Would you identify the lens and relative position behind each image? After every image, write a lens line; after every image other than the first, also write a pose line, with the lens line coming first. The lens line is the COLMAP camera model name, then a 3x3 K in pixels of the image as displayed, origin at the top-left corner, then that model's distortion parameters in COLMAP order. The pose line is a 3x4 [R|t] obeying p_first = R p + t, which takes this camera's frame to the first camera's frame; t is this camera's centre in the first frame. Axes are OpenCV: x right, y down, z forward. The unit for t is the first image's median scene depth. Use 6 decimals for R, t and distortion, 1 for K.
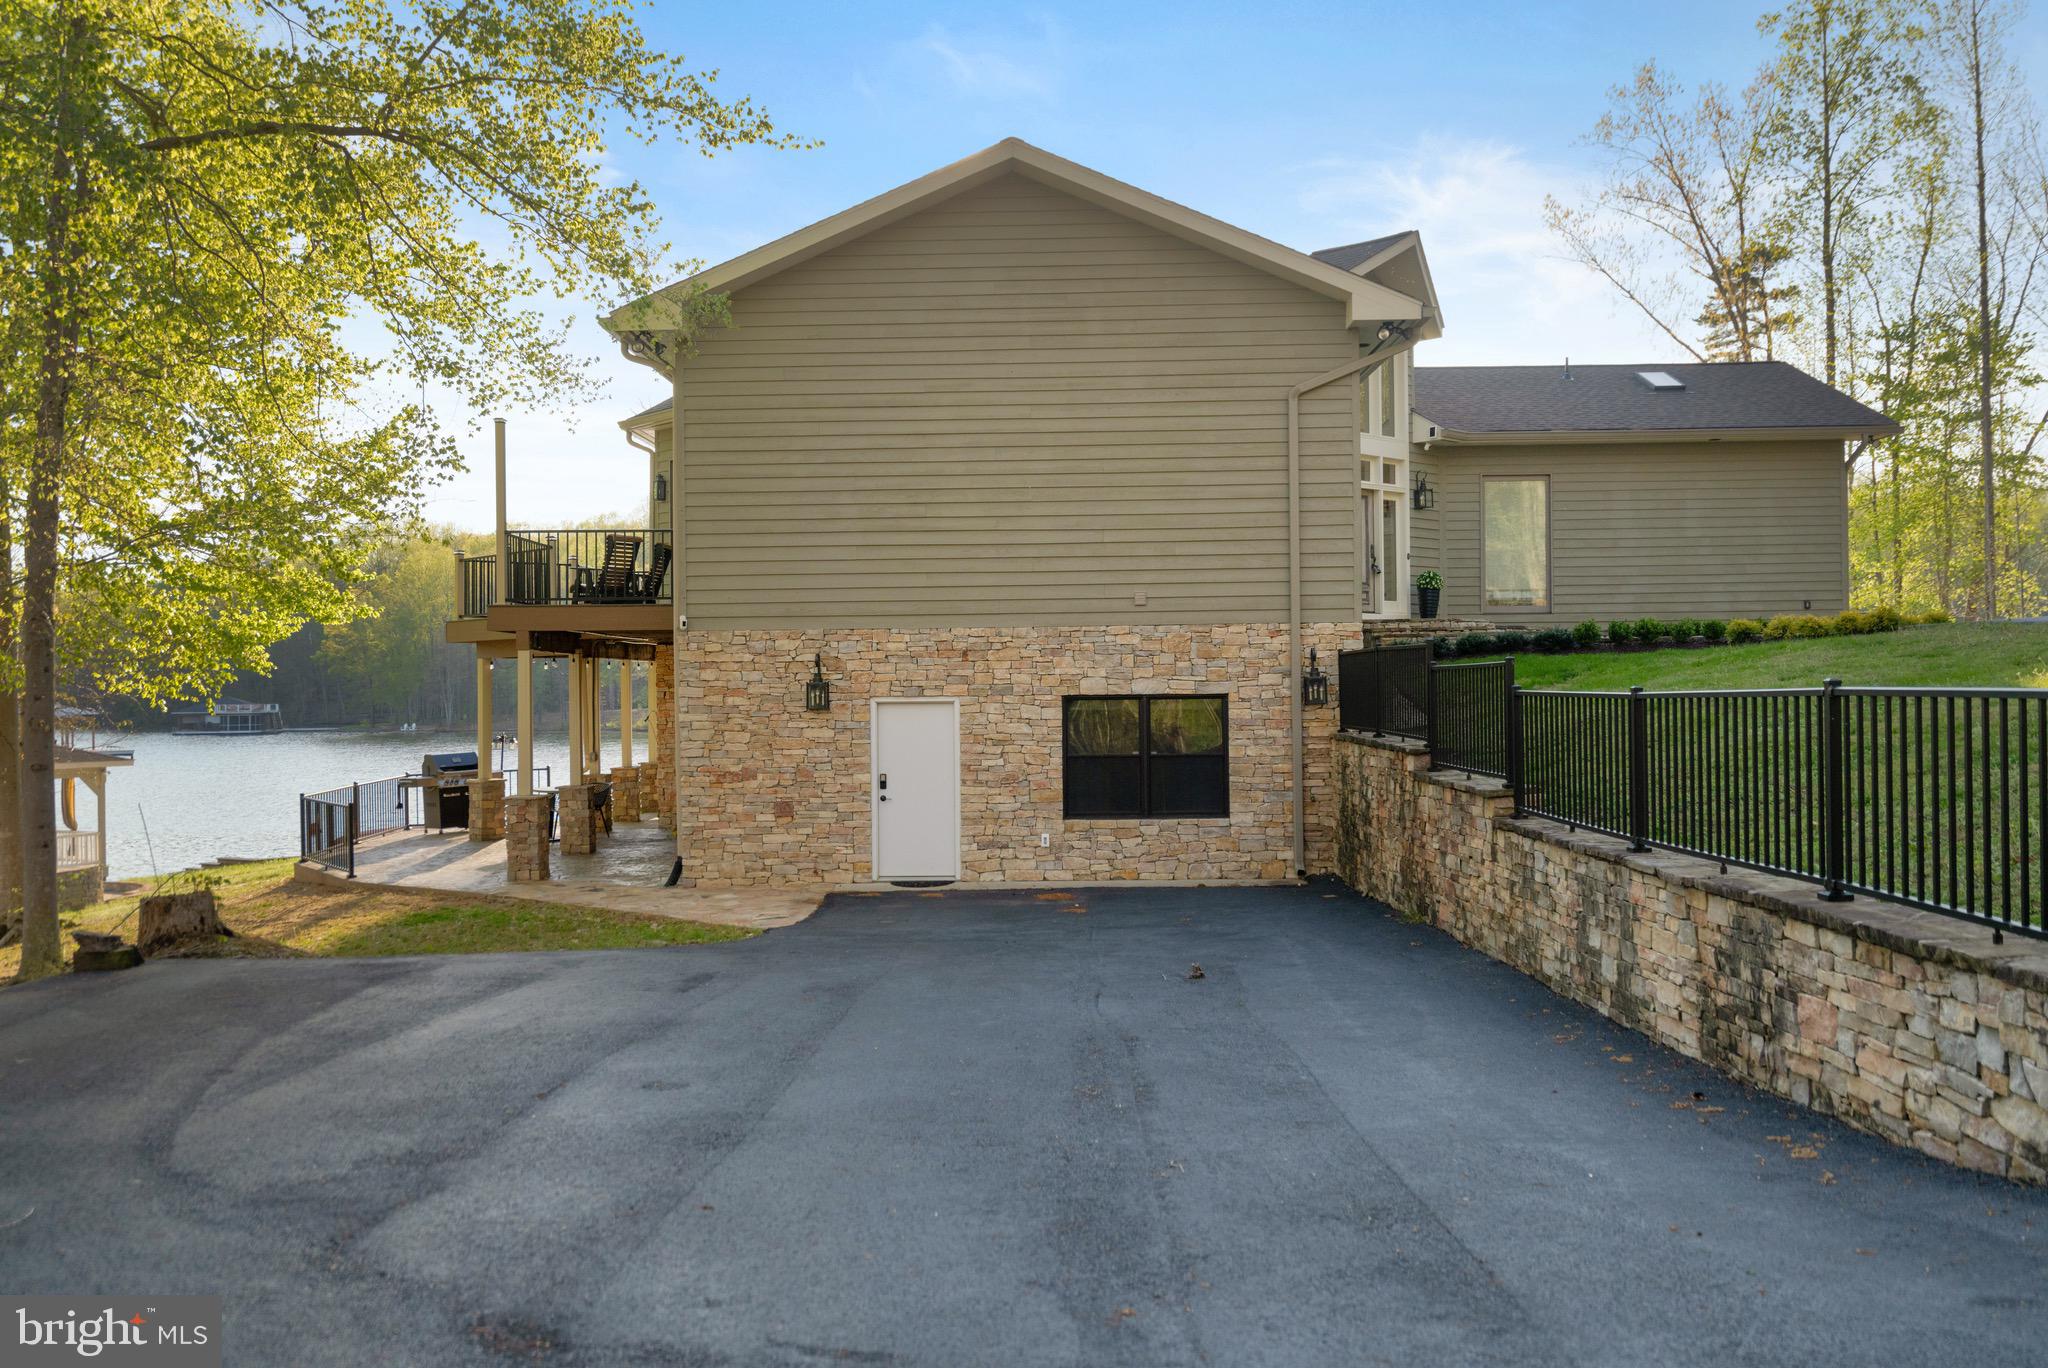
lens RADIAL K [[1736.0, 0, 1024.0], [0, 1736.0, 684.0], [0, 0, 1]] dist [0.006826, -0.005611]
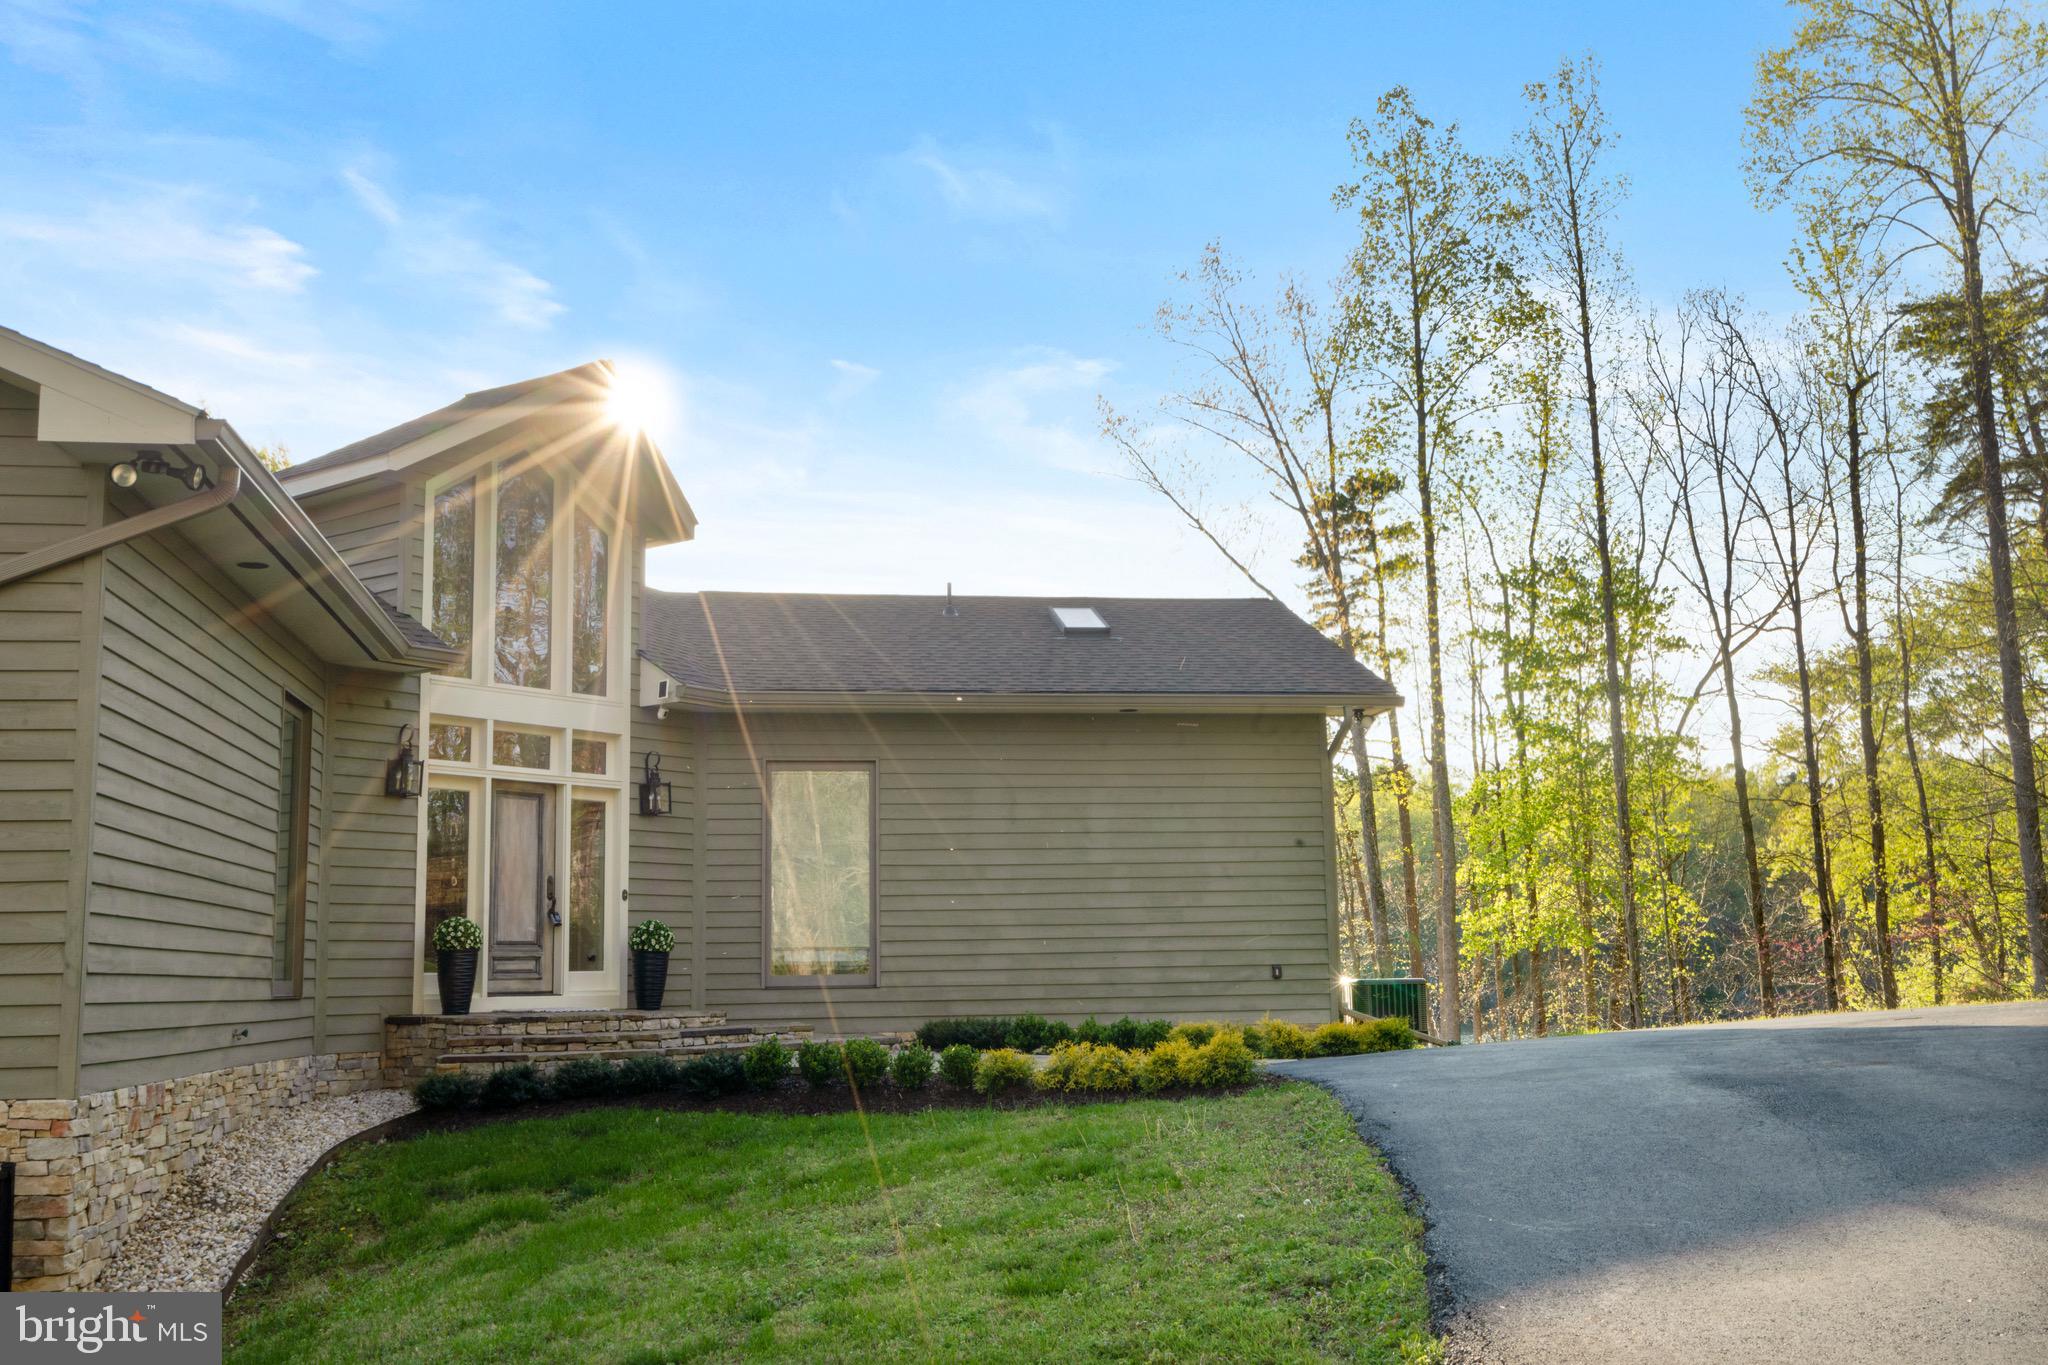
lens RADIAL K [[2022.6, 0, 1024.0], [0, 2022.6, 682.5], [0, 0, 1]] dist [0.000913, -0.001127]
pose [[0.983825, 0.021232, 0.177867, 0.126775], [0.005138, 0.989197, -0.146499, -0.023749], [-0.179056, 0.145043, 0.973089, 0.158686]]
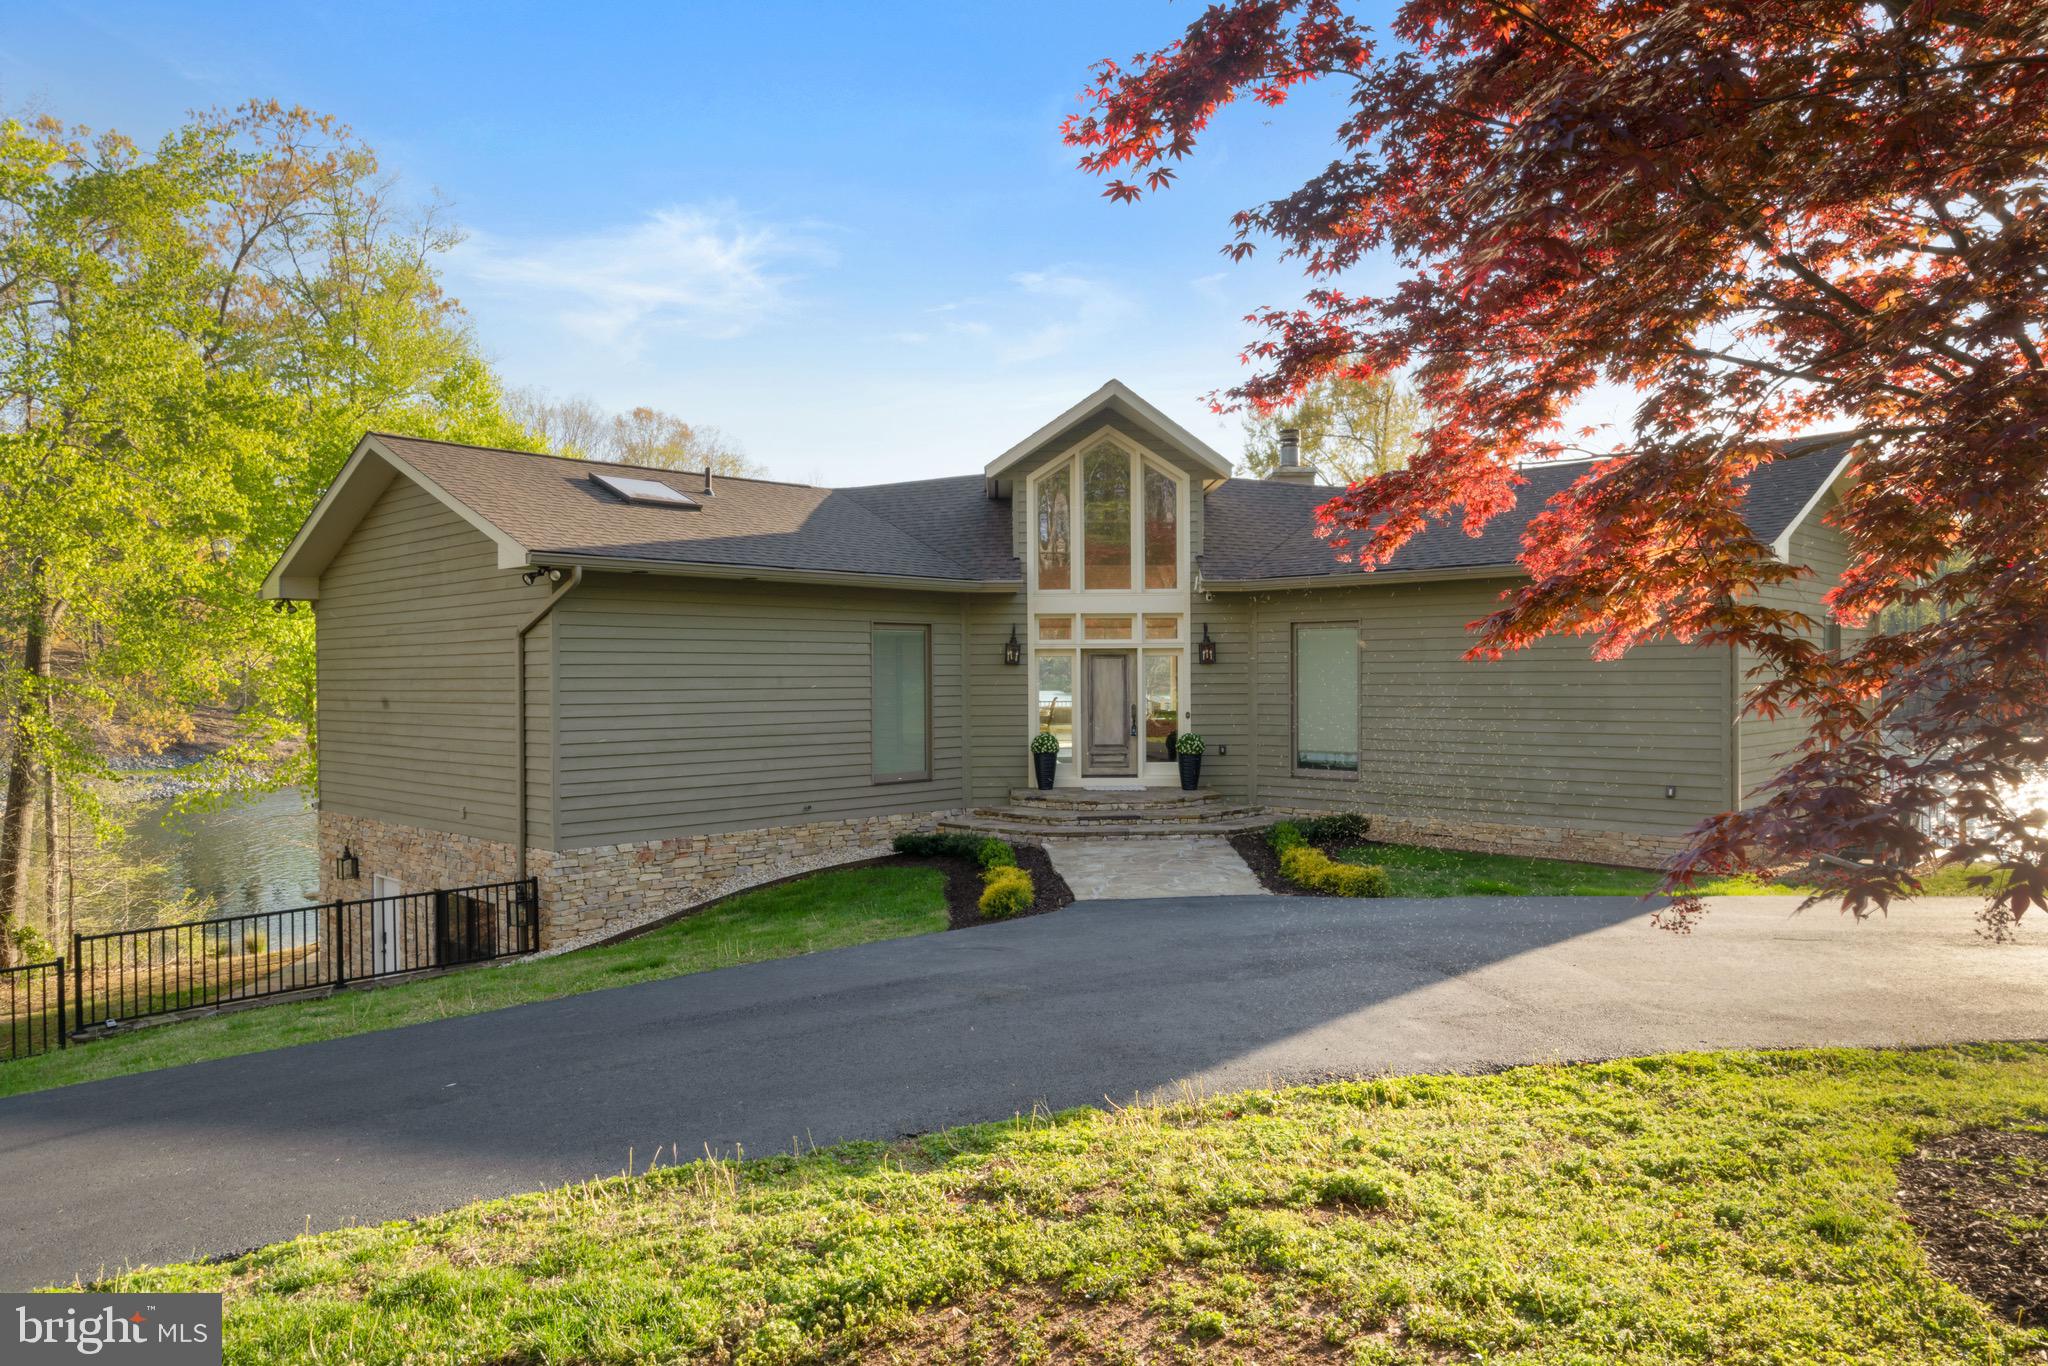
lens RADIAL K [[1347.7, 0, 1024.0], [0, 1347.7, 683.0], [0, 0, 1]] dist [0.005911, 0.003584]
pose [[0.740337, 0.012872, -0.672112, 0.353706], [-0.002332, 0.999860, 0.016579, -0.056377], [0.672231, -0.010706, 0.740264, 0.220239]]
